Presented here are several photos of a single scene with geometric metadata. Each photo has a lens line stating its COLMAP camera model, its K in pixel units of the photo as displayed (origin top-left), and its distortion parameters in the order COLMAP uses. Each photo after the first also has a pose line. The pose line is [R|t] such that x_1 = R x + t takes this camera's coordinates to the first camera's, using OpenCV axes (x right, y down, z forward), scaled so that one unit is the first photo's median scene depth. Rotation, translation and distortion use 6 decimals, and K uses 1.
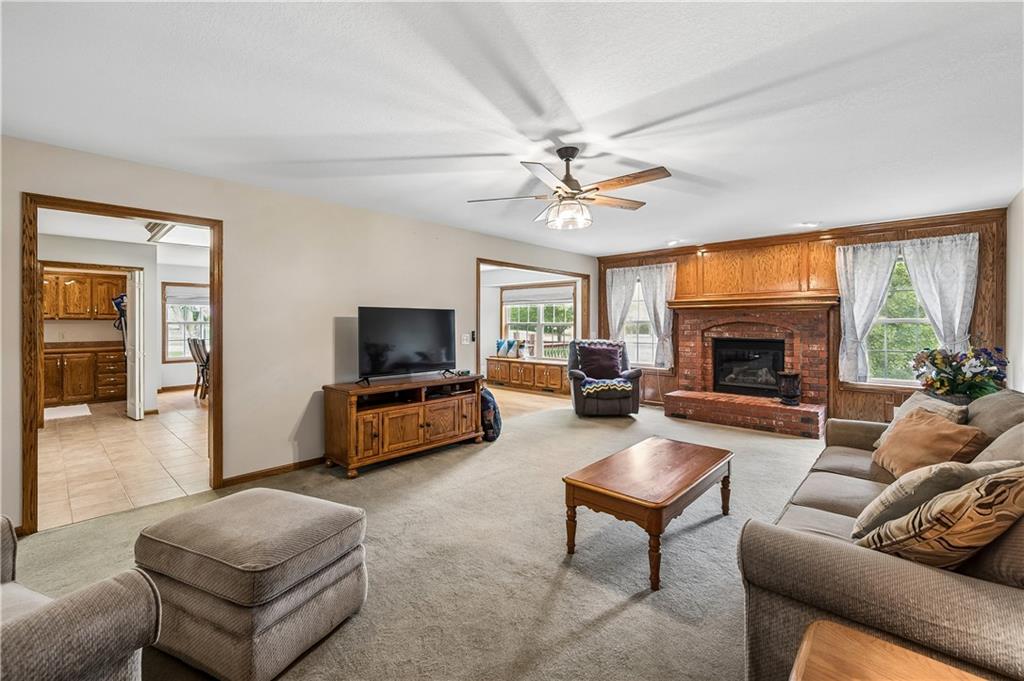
lens RADIAL K [[428.9, 0, 518.0], [0, 428.9, 323.7], [0, 0, 1]] dist [-0.002327, -0.000501]
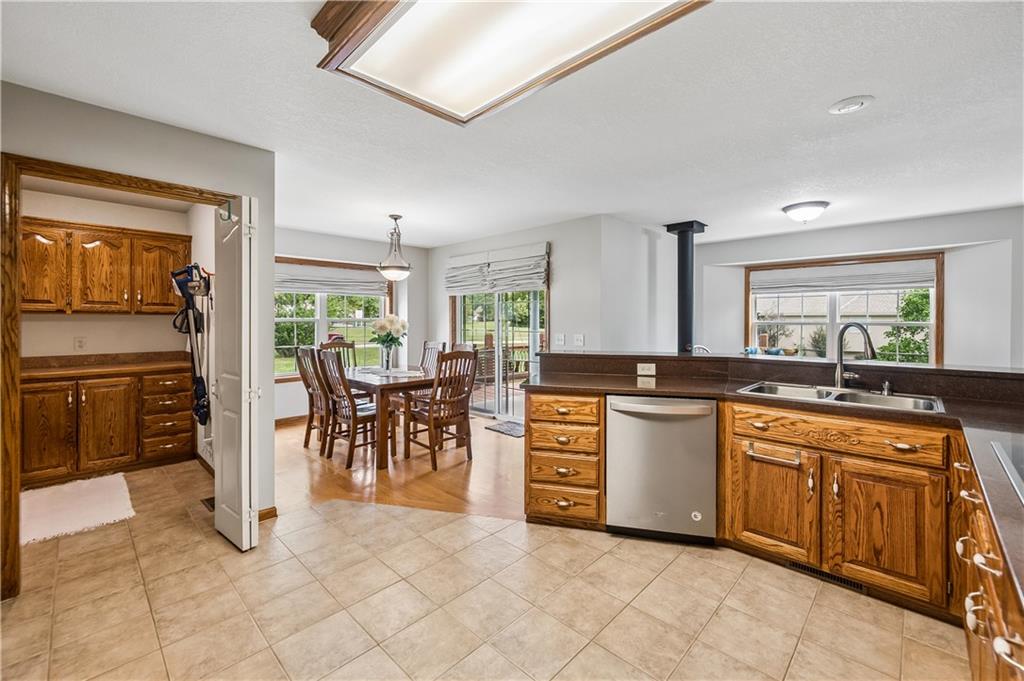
lens RADIAL K [[421.2, 0, 513.2], [0, 421.2, 323.4], [0, 0, 1]] dist [0.000188, 0.000168]
pose [[0.999506, 0.002372, -0.031355, -0.485344], [-0.002396, 0.999997, -0.000735, 0.001658], [0.031353, 0.000809, 0.999508, 0.469725]]
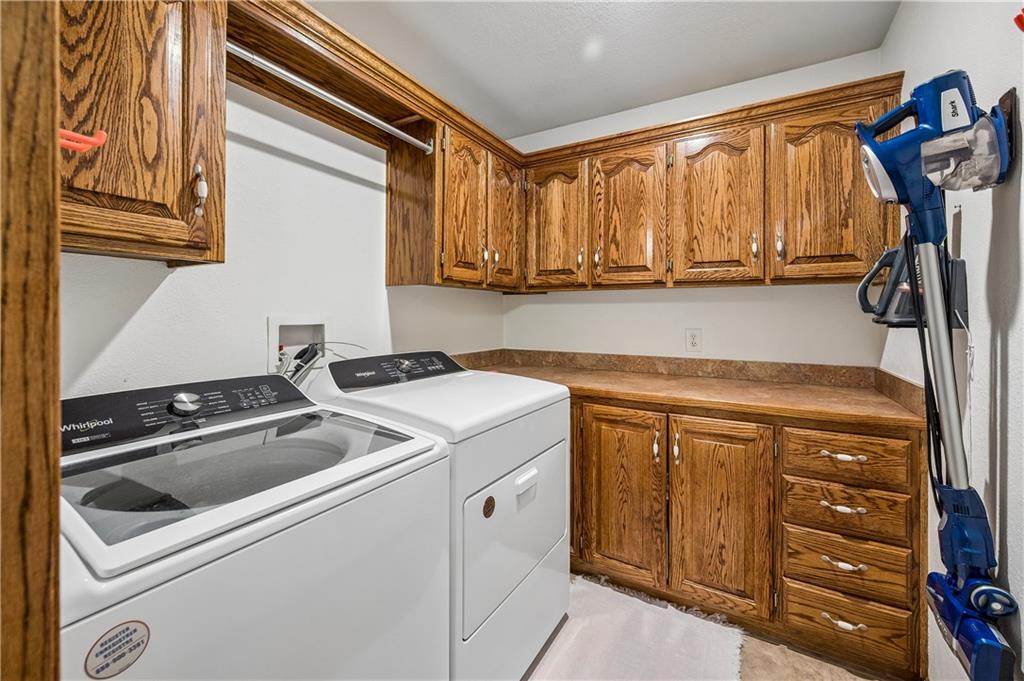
lens RADIAL K [[412.9, 0, 509.5], [0, 412.9, 314.1], [0, 0, 1]] dist [-0.000272, -0.000013]
pose [[0.195401, 0.000425, -0.980723, -0.769807], [-0.005709, 0.999983, -0.000704, 0.010145], [0.980707, 0.005736, 0.195400, 0.786731]]
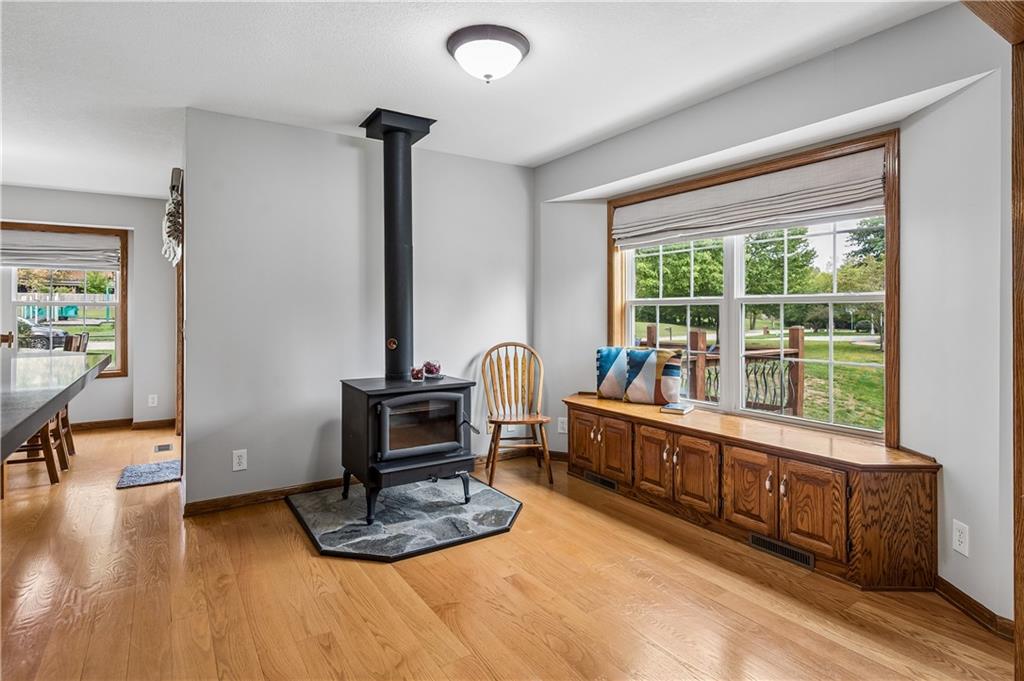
lens RADIAL K [[537.2, 0, 512.9], [0, 537.2, 310.8], [0, 0, 1]] dist [-0.001251, -0.000146]
pose [[0.968307, -0.000502, -0.249761, -0.007459], [-0.000378, 0.999994, -0.003476, 0.011556], [0.249761, 0.003460, 0.968301, 0.716429]]
